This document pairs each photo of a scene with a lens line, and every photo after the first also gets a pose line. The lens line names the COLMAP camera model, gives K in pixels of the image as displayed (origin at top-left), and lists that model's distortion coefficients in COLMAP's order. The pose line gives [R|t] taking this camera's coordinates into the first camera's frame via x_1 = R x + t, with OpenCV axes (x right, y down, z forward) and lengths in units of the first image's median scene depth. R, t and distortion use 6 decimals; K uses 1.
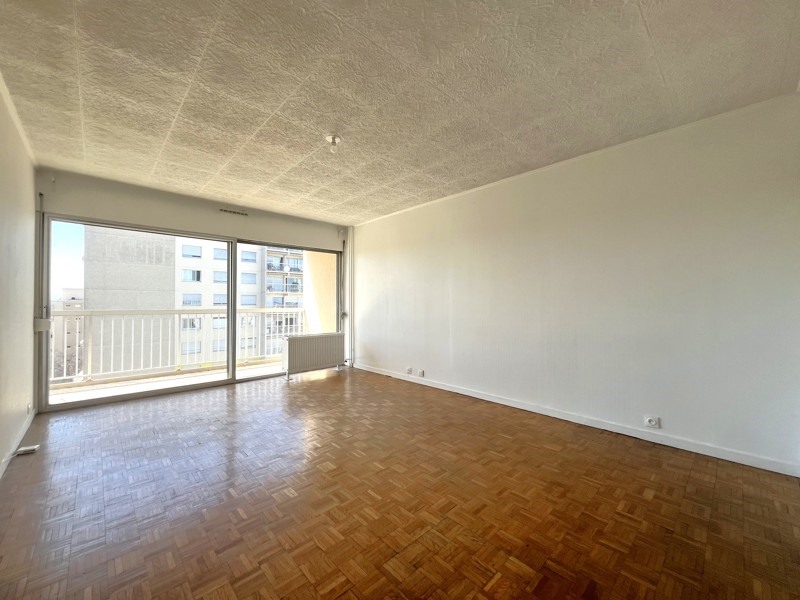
lens RADIAL K [[322.7, 0, 400.4], [0, 322.7, 301.3], [0, 0, 1]] dist [-0.001670, -0.000195]
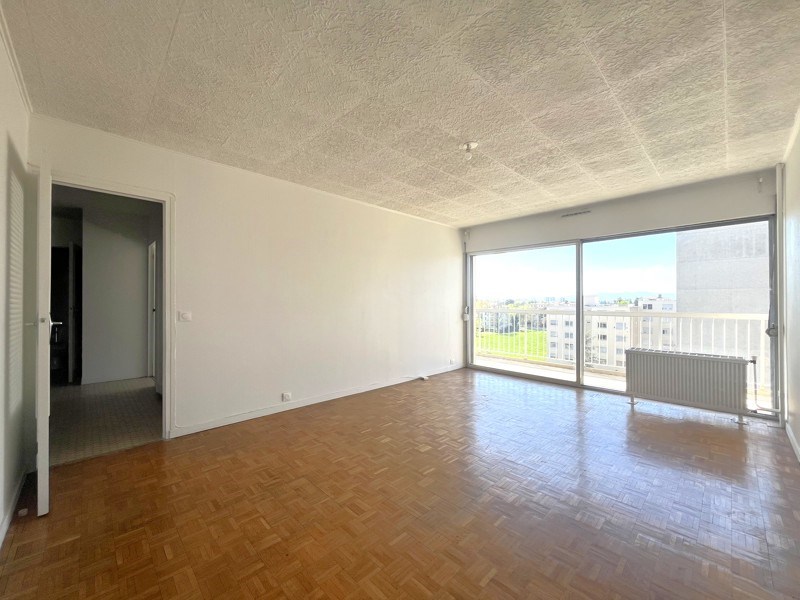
lens RADIAL K [[322.7, 0, 396.9], [0, 322.7, 299.0], [0, 0, 1]] dist [-0.001670, -0.000195]
pose [[0.002965, -0.008851, -0.999956, 0.537350], [0.004652, 0.999950, -0.008837, -0.009454], [0.999985, -0.004626, 0.003006, 0.514098]]
